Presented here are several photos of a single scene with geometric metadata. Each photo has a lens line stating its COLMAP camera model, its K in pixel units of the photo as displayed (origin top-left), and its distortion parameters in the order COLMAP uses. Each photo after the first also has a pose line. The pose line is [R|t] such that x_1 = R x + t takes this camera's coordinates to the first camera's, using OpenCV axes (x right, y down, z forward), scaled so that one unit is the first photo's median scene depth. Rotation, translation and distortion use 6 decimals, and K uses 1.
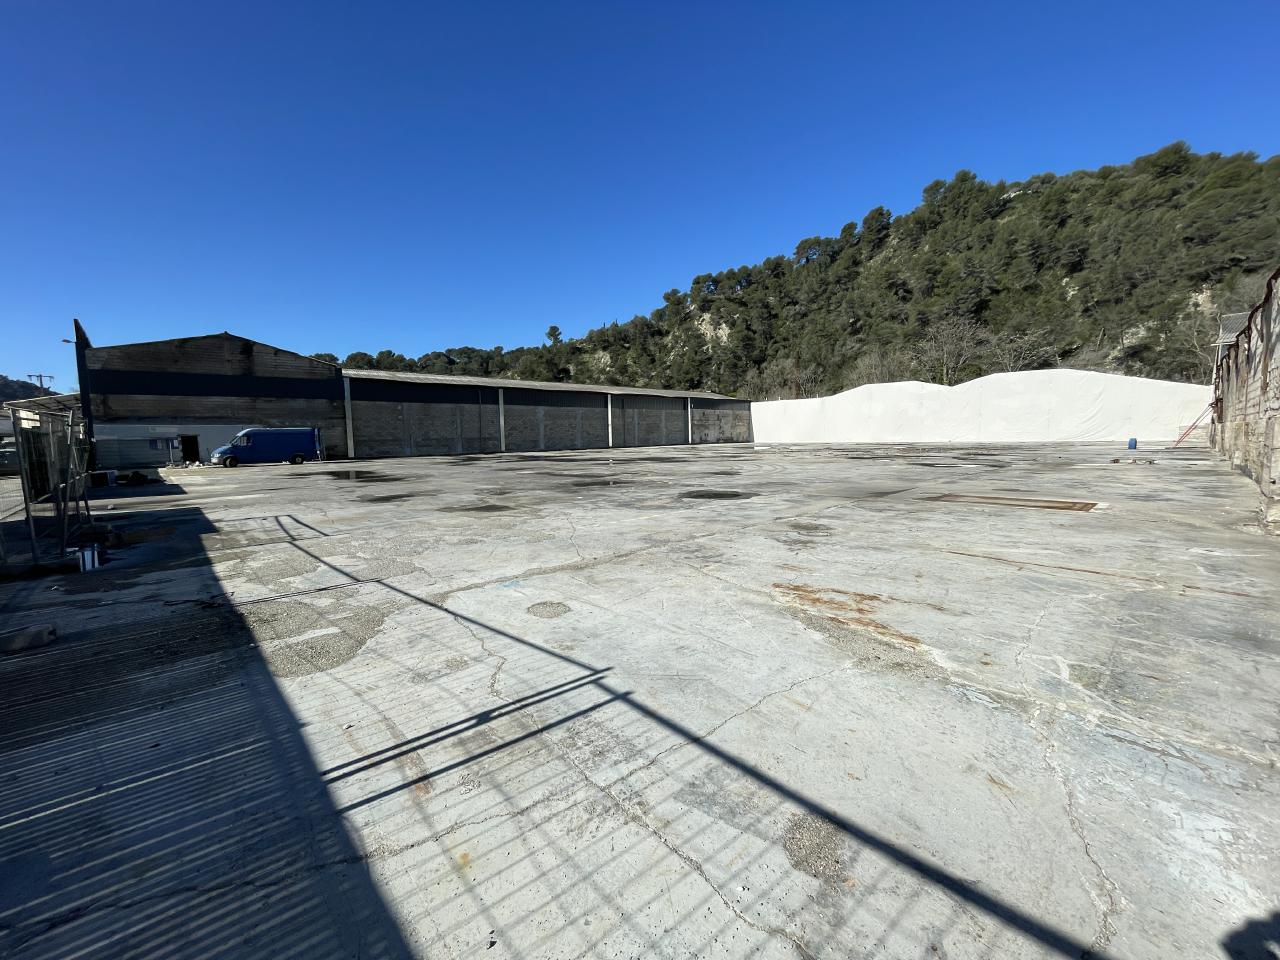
lens RADIAL K [[520.6, 0, 639.1], [0, 520.6, 476.3], [0, 0, 1]] dist [-0.003302, -0.000328]
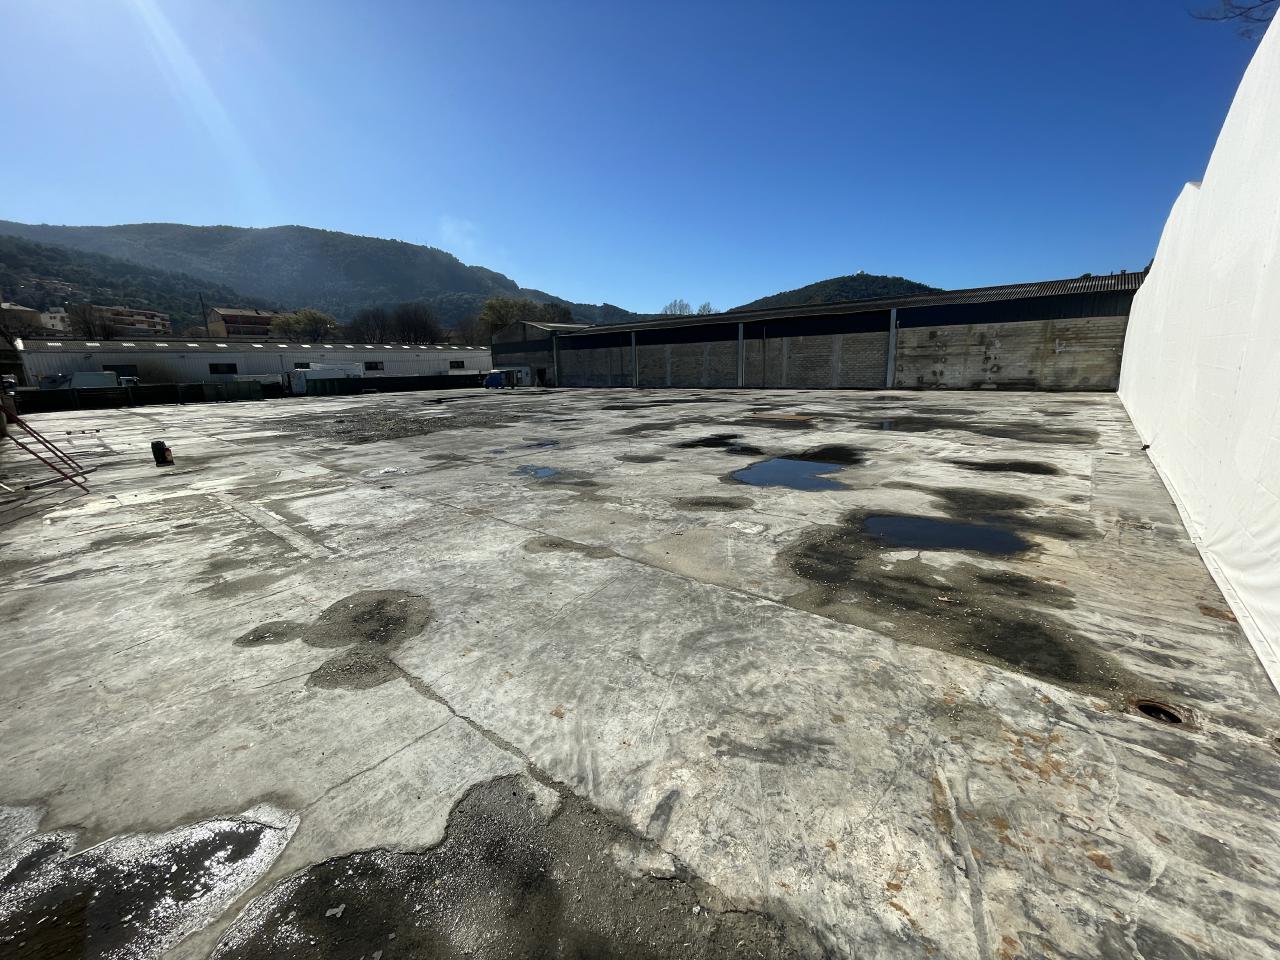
lens RADIAL K [[520.6, 0, 640.3], [0, 520.6, 480.3], [0, 0, 1]] dist [-0.003302, -0.000328]
pose [[0.100806, 0.220169, -0.970239, 0.204234], [-0.066081, 0.974535, 0.214278, -0.020458], [0.992709, 0.042513, 0.112788, 0.193123]]
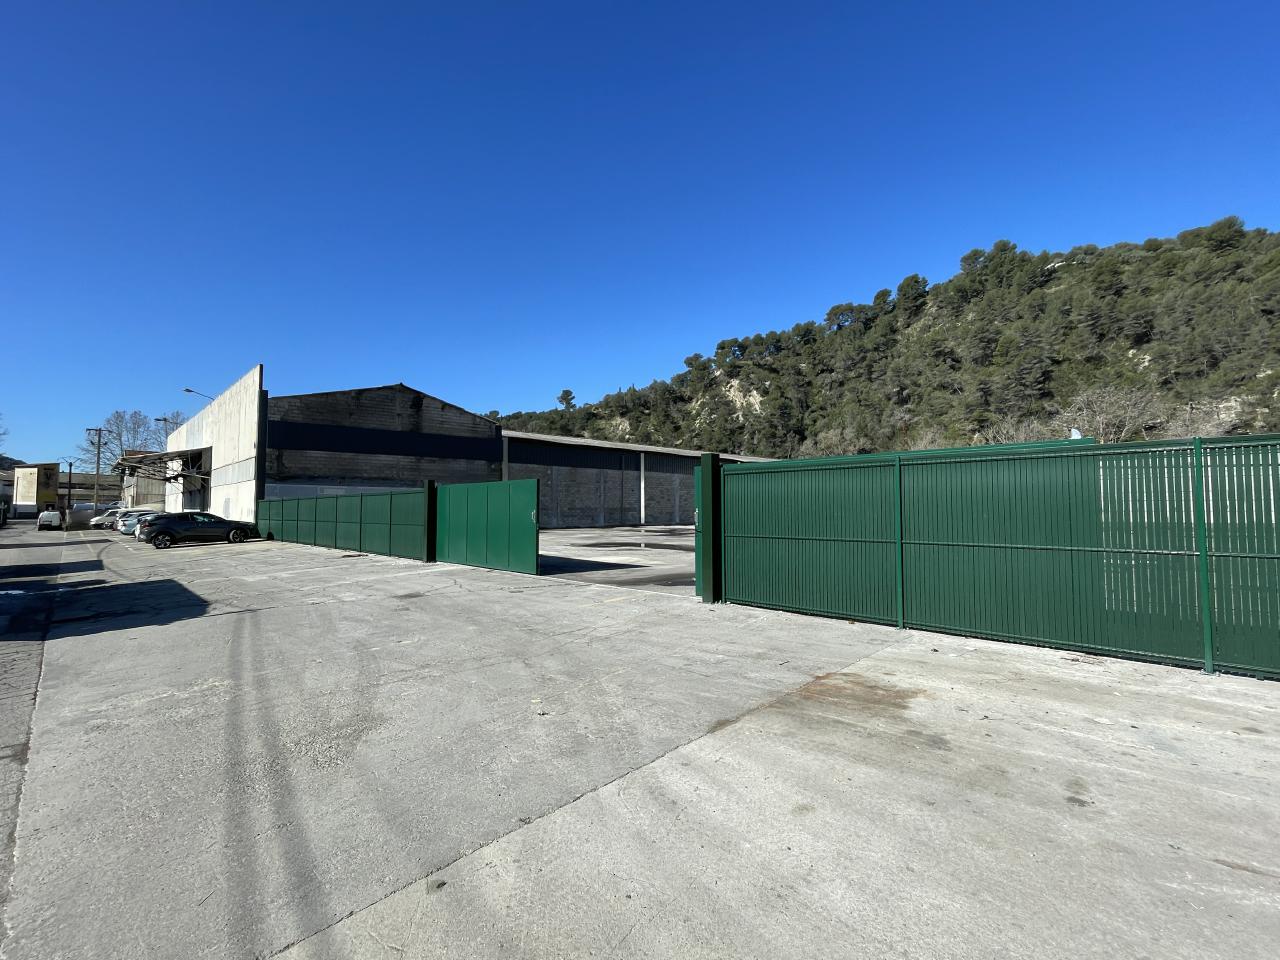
lens RADIAL K [[576.9, 0, 640.4], [0, 576.9, 483.6], [0, 0, 1]] dist [-0.005725, 0.000313]
pose [[0.999810, 0.016374, 0.010584, -0.060141], [-0.014936, 0.992171, -0.123986, 0.001089], [-0.012532, 0.123805, 0.992227, 0.006875]]
